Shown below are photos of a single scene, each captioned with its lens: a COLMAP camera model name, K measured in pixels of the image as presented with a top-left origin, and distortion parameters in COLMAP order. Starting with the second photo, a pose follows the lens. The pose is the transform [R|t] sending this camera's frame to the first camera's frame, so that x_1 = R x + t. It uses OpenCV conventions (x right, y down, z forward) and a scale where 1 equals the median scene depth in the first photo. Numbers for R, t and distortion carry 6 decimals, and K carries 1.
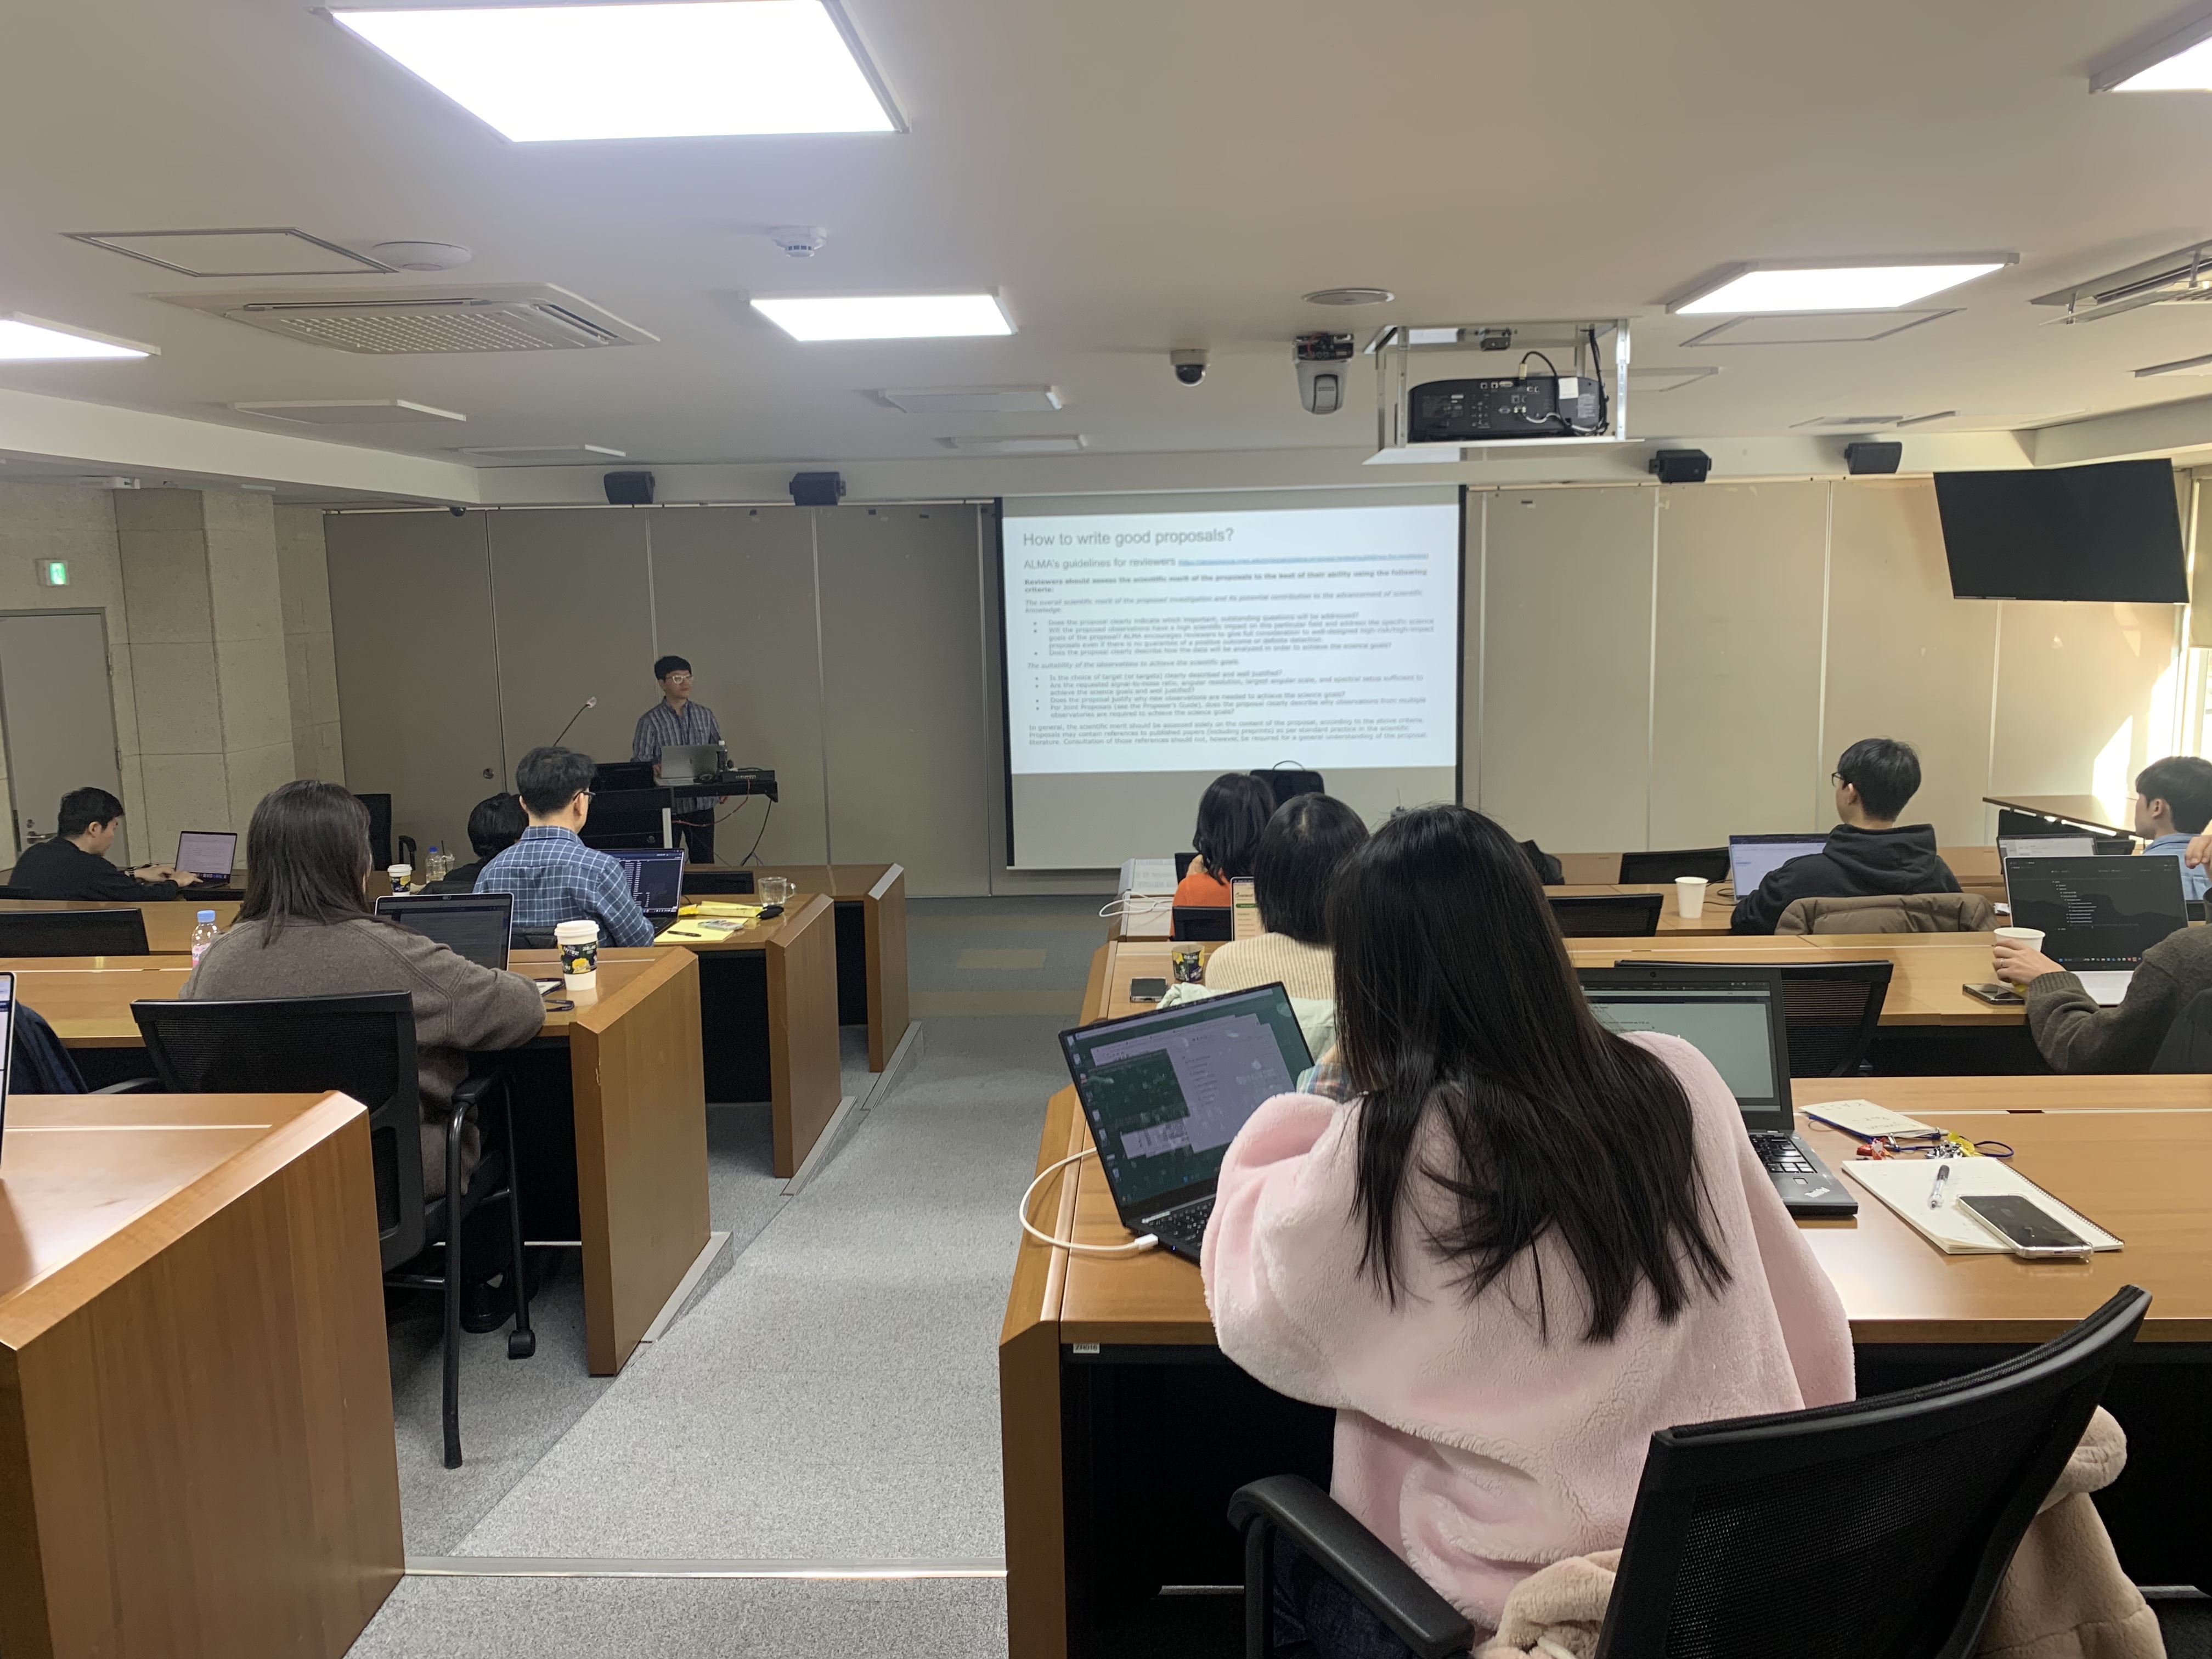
lens RADIAL K [[1700.7, 0, 1092.2], [0, 1700.7, 818.1], [0, 0, 1]] dist [0.059700, -0.081175]
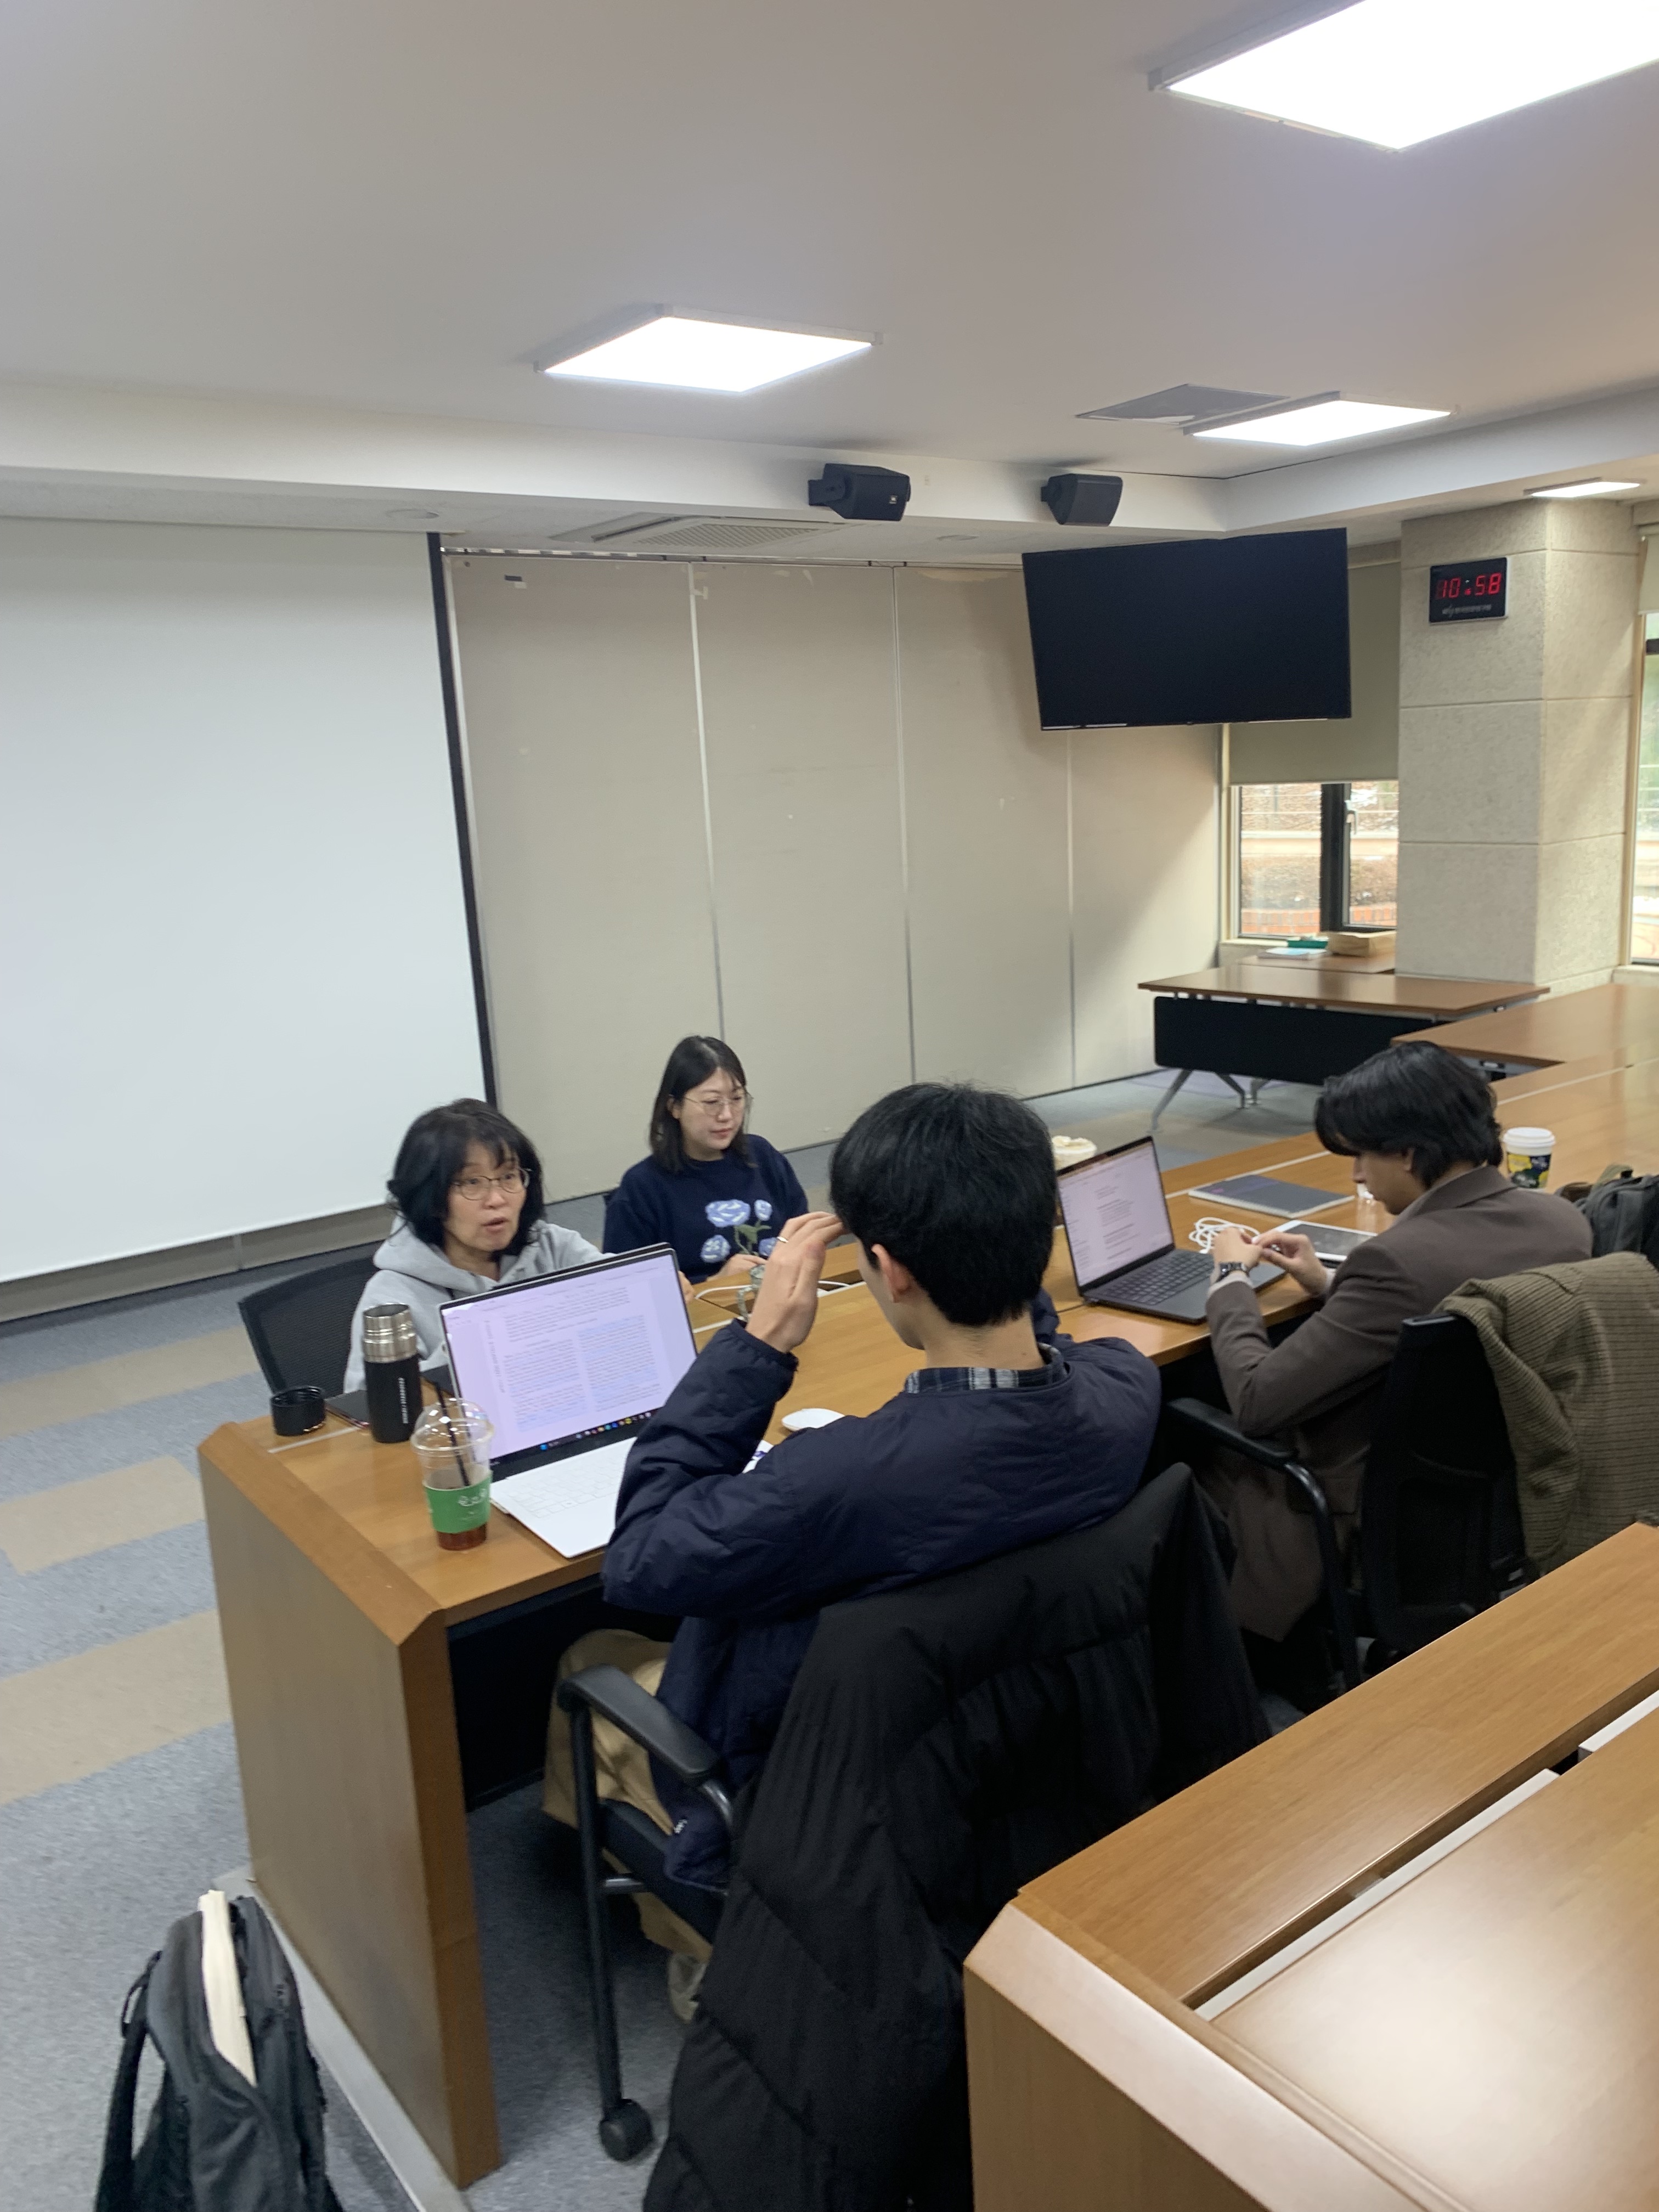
lens RADIAL K [[1700.7, 0, 845.7], [0, 1700.7, 1102.3], [0, 0, 1]] dist [0.059700, -0.081175]
pose [[0.776833, -0.143304, 0.613183, -0.069388], [0.121948, 0.989563, 0.076771, -0.038441], [-0.617785, 0.015139, 0.786201, 0.538675]]
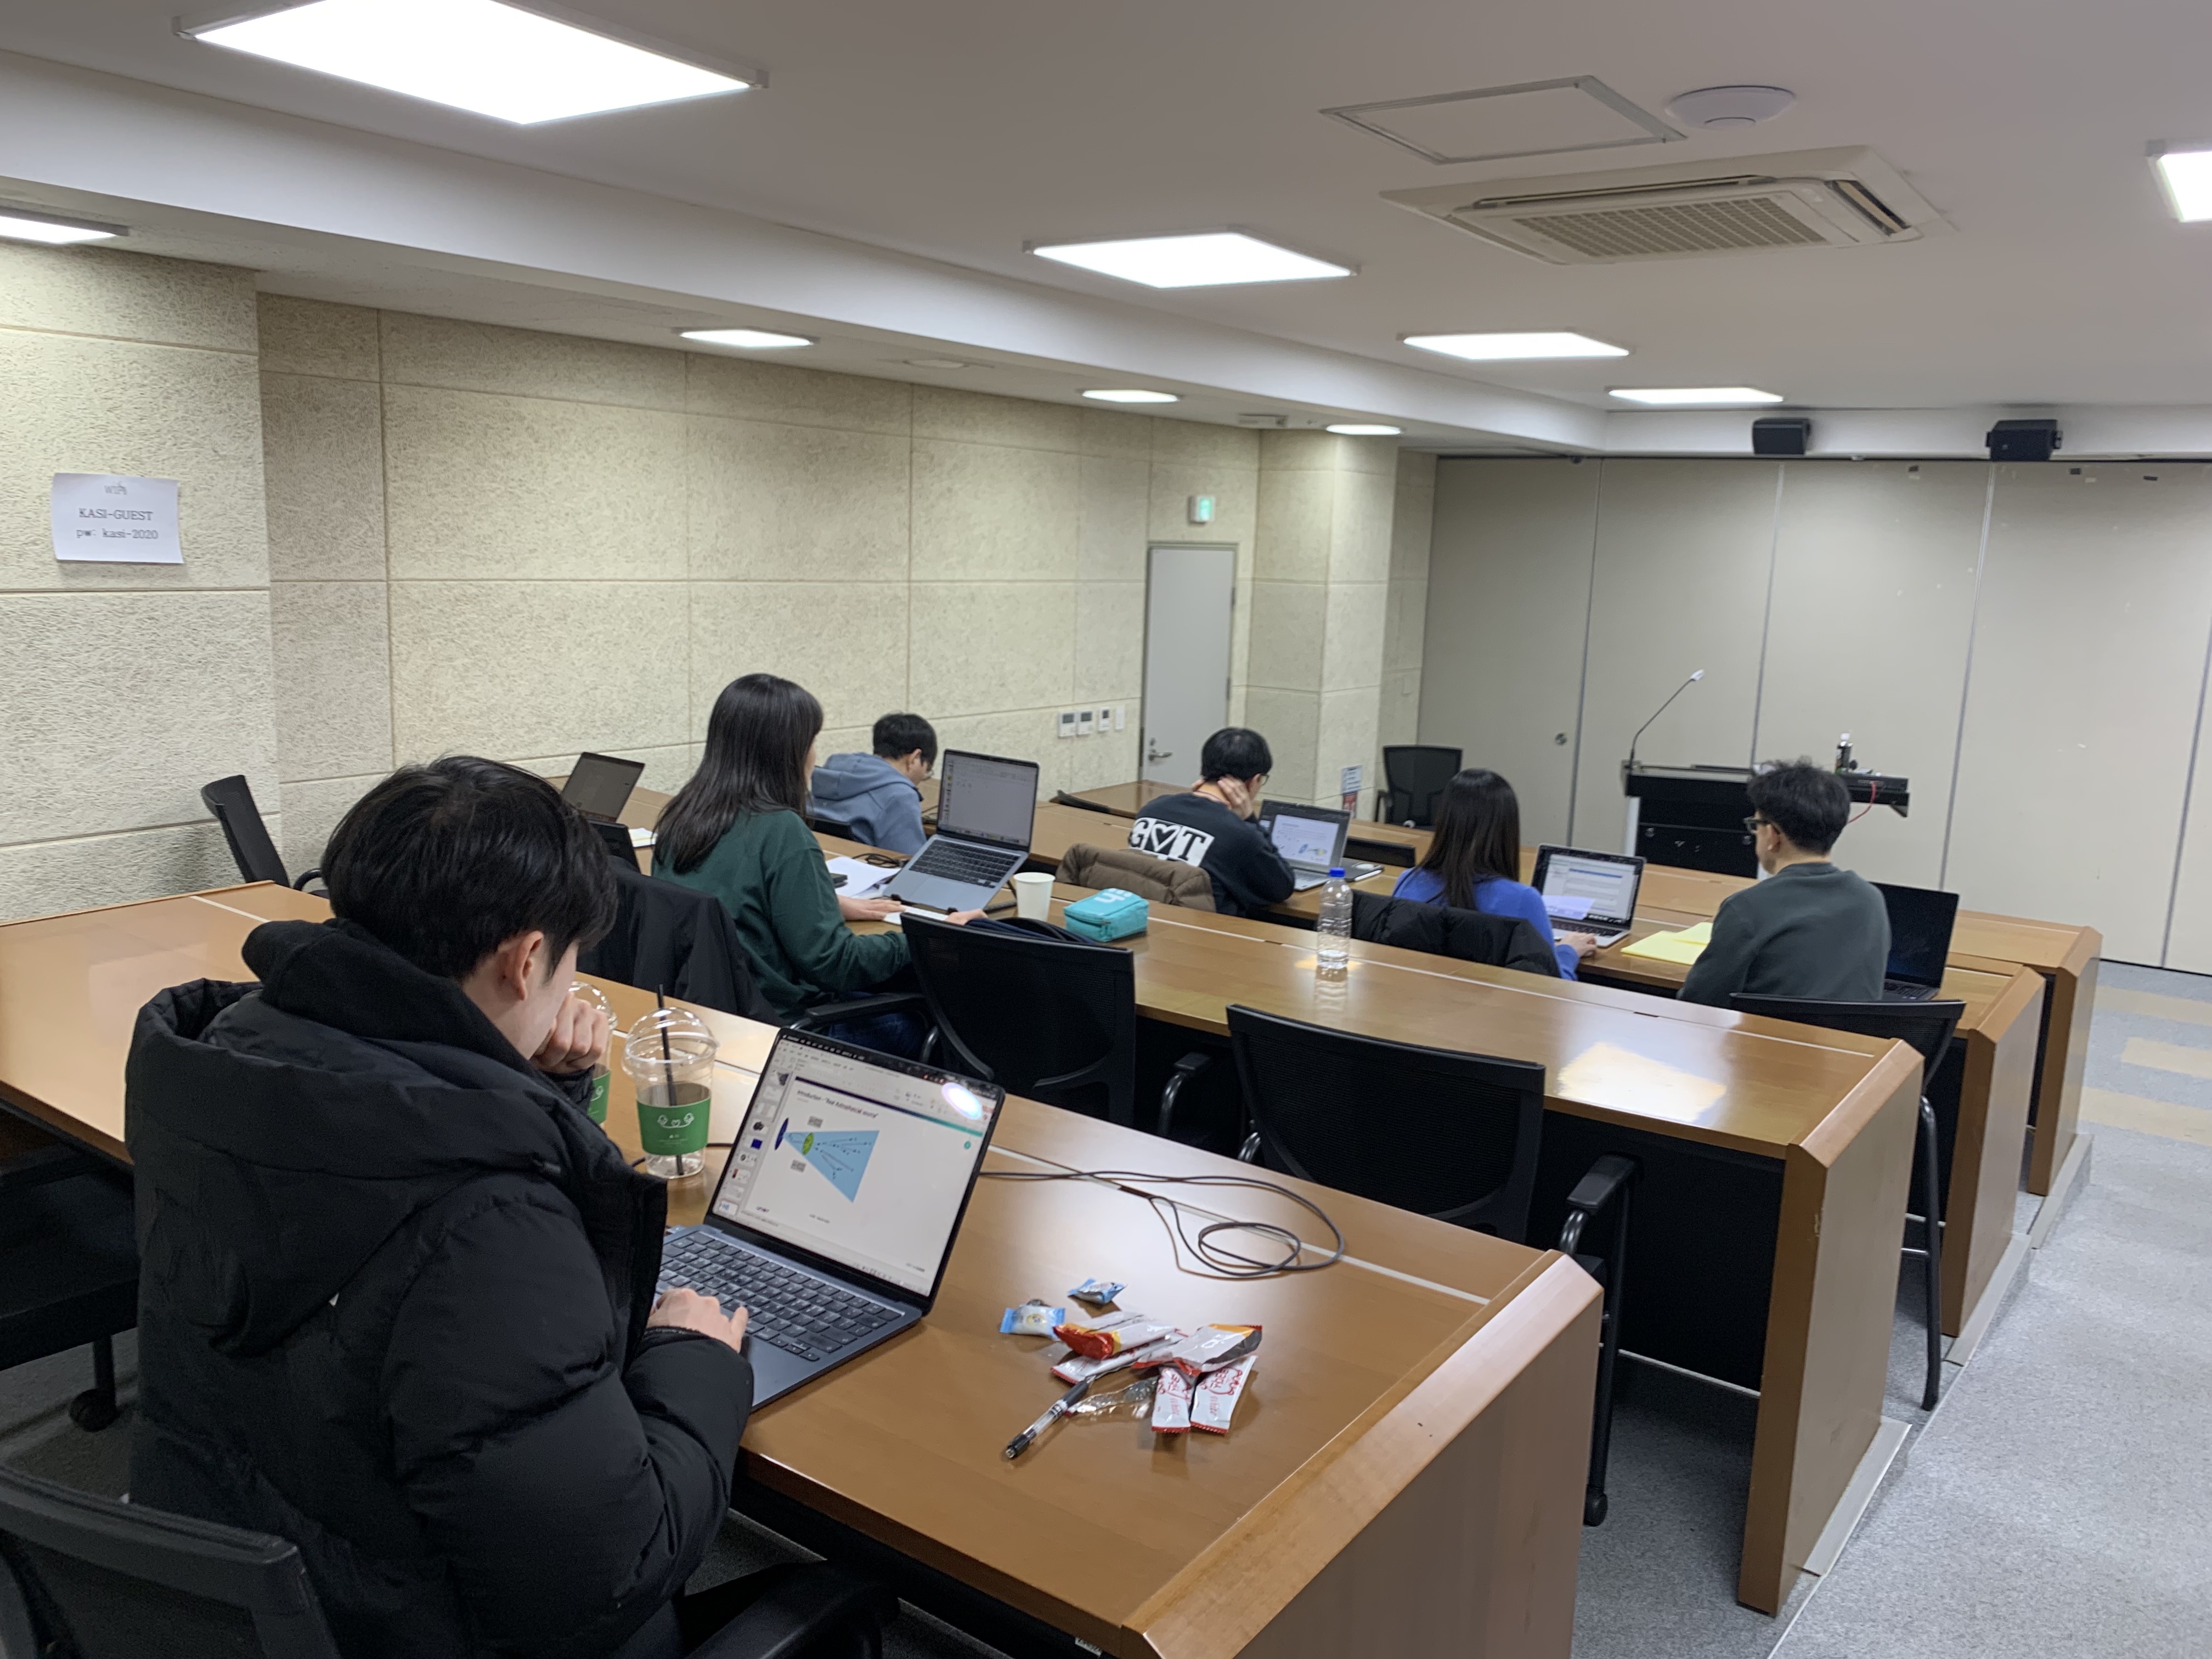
lens RADIAL K [[1700.7, 0, 1094.5], [0, 1700.7, 833.0], [0, 0, 1]] dist [0.059700, -0.081175]
pose [[0.832462, 0.146134, -0.534464, -0.065375], [-0.128650, 0.989210, 0.070091, -0.009435], [0.538940, 0.010411, 0.842280, 0.078829]]
